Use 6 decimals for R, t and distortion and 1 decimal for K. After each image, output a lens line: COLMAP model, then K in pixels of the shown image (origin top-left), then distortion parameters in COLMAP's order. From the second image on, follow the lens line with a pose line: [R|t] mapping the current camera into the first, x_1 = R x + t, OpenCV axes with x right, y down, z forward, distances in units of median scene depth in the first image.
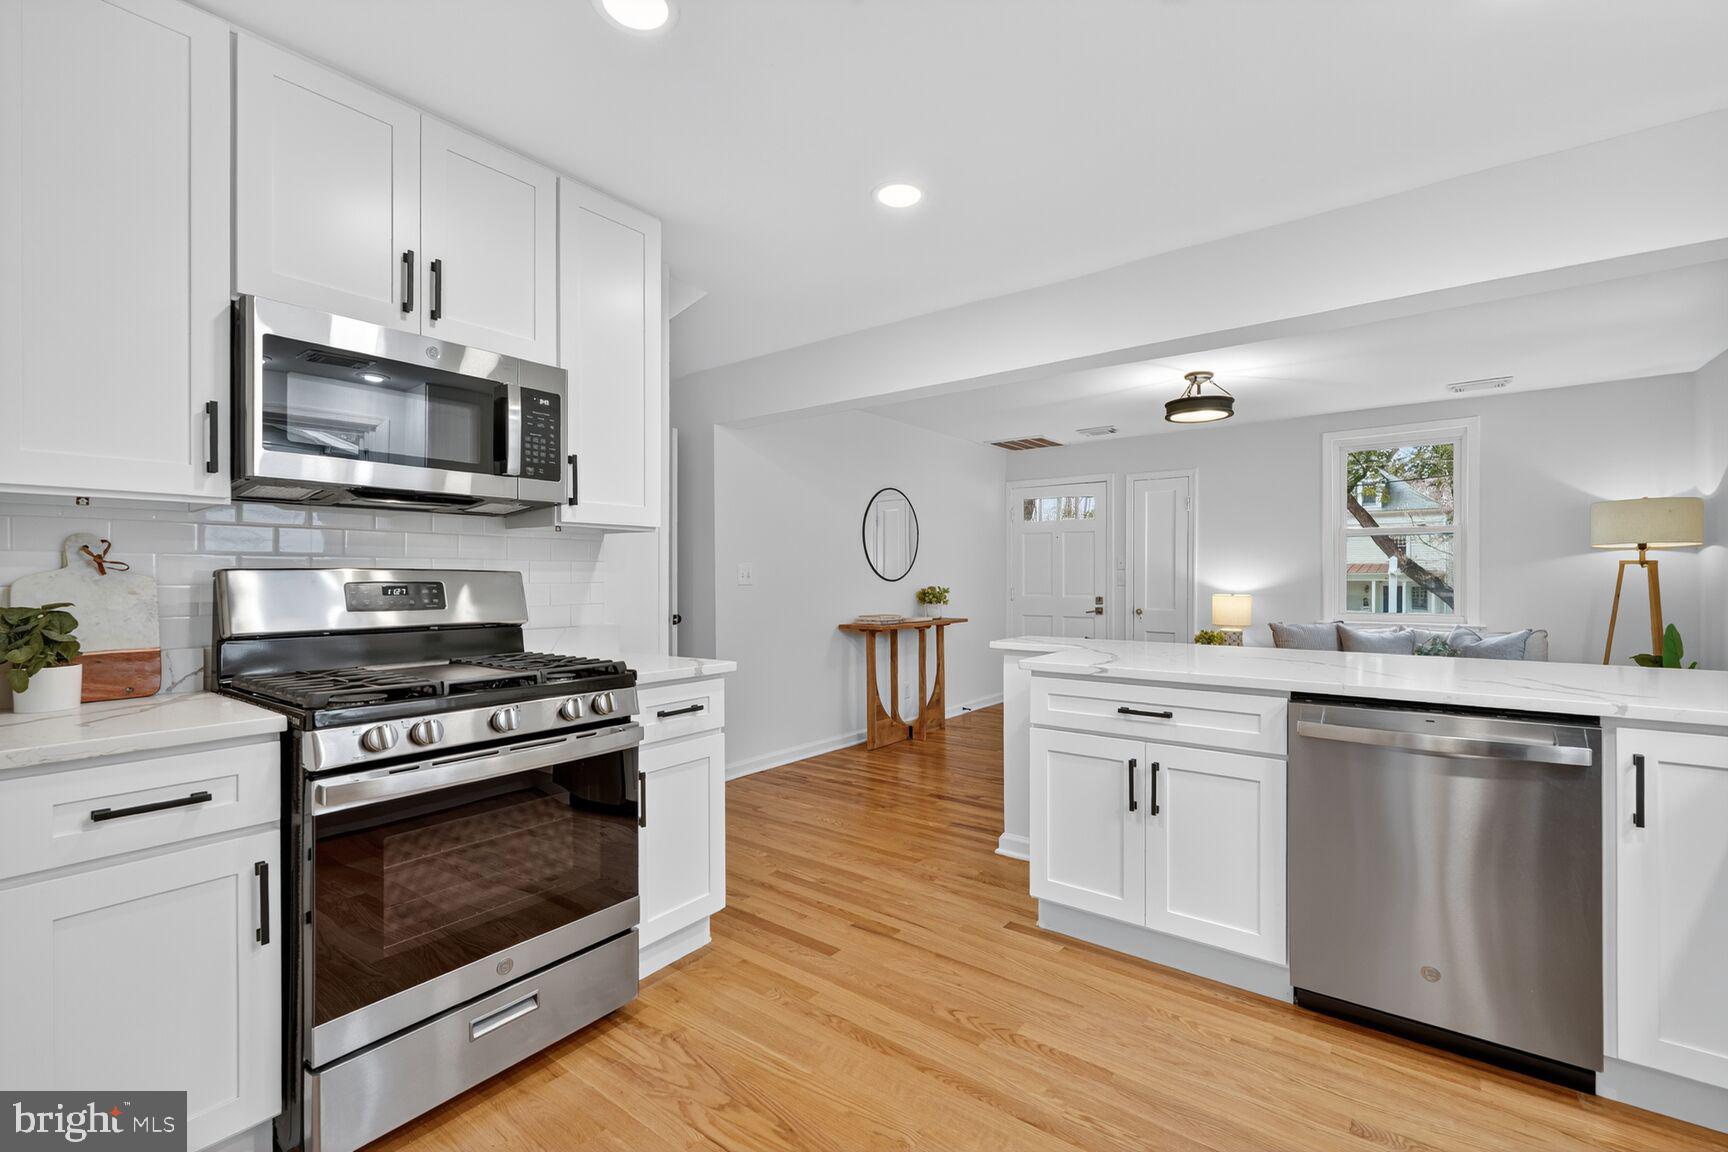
lens RADIAL K [[759.0, 0, 864.6], [0, 759.0, 574.2], [0, 0, 1]] dist [-0.002202, -0.000225]
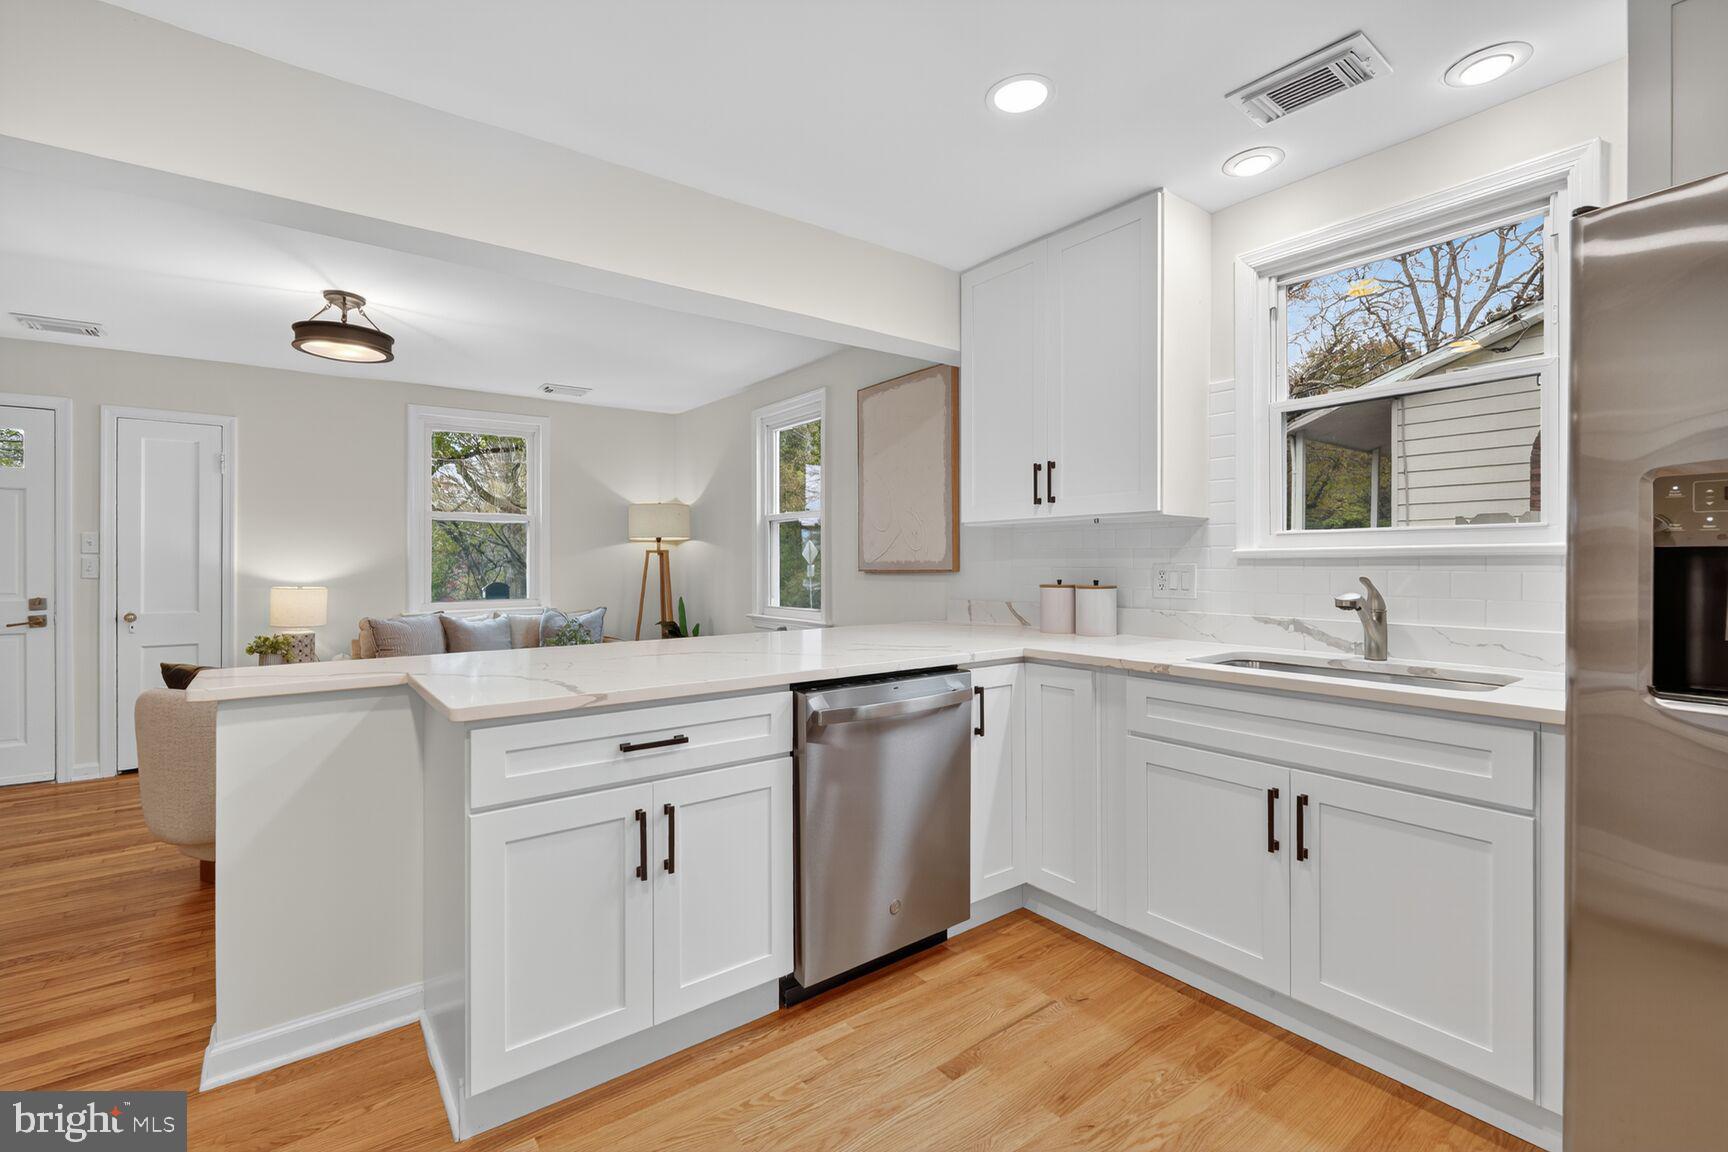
lens RADIAL K [[759.0, 0, 866.0], [0, 759.0, 567.8], [0, 0, 1]] dist [-0.002202, -0.000225]
pose [[0.260388, -0.008690, 0.965465, -0.154371], [0.000826, 0.999961, 0.008777, 0.001121], [-0.965504, -0.001488, 0.260385, 0.308064]]
